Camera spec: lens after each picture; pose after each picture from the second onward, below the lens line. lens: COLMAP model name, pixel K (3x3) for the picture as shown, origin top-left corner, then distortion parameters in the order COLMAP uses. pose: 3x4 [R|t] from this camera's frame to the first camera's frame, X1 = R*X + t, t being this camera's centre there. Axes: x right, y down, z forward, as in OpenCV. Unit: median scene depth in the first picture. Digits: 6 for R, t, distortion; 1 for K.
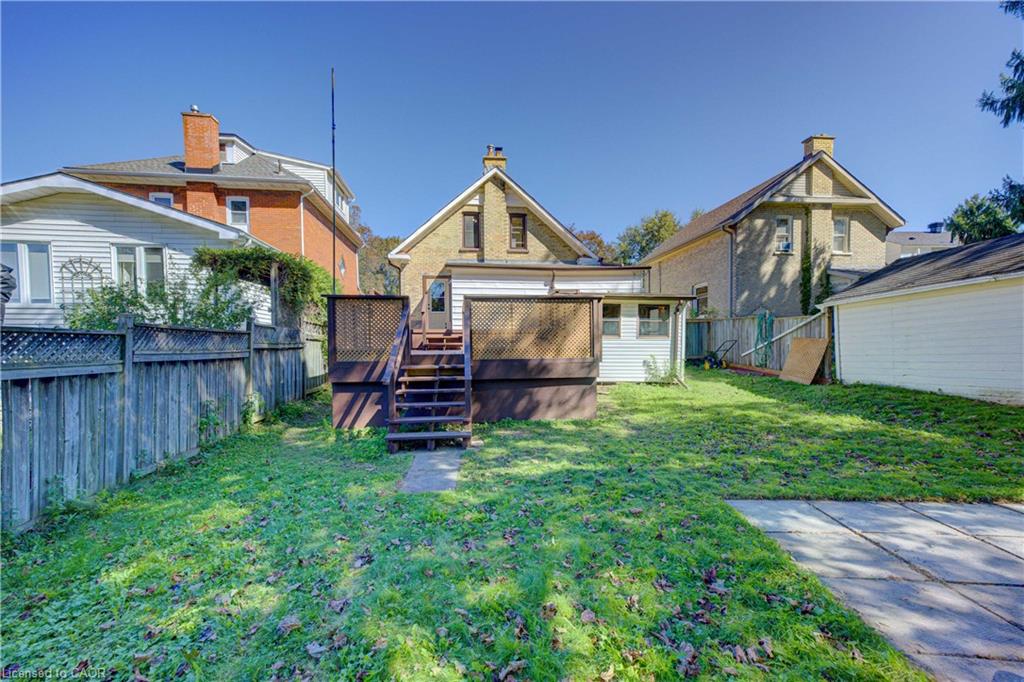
lens RADIAL K [[434.2, 0, 509.7], [0, 434.2, 344.5], [0, 0, 1]] dist [0.005122, 0.000831]
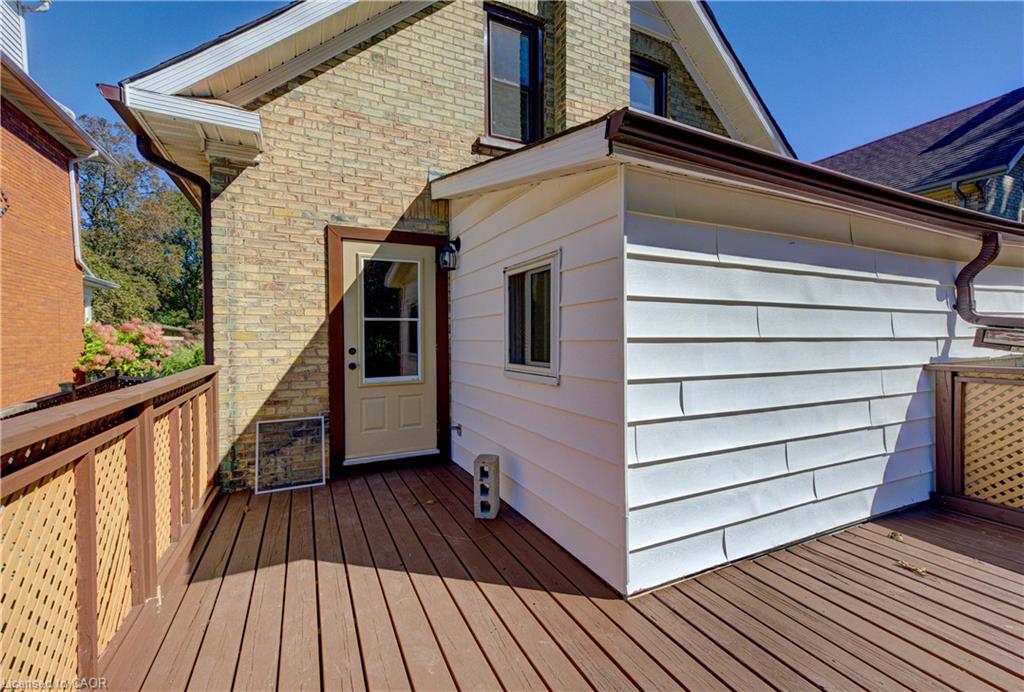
lens RADIAL K [[434.2, 0, 520.1], [0, 434.2, 340.4], [0, 0, 1]] dist [0.005122, 0.000831]
pose [[0.936862, -0.003146, 0.349684, -0.258550], [0.001092, 0.999981, 0.006071, -0.138968], [-0.349696, -0.005306, 0.936848, 1.048367]]
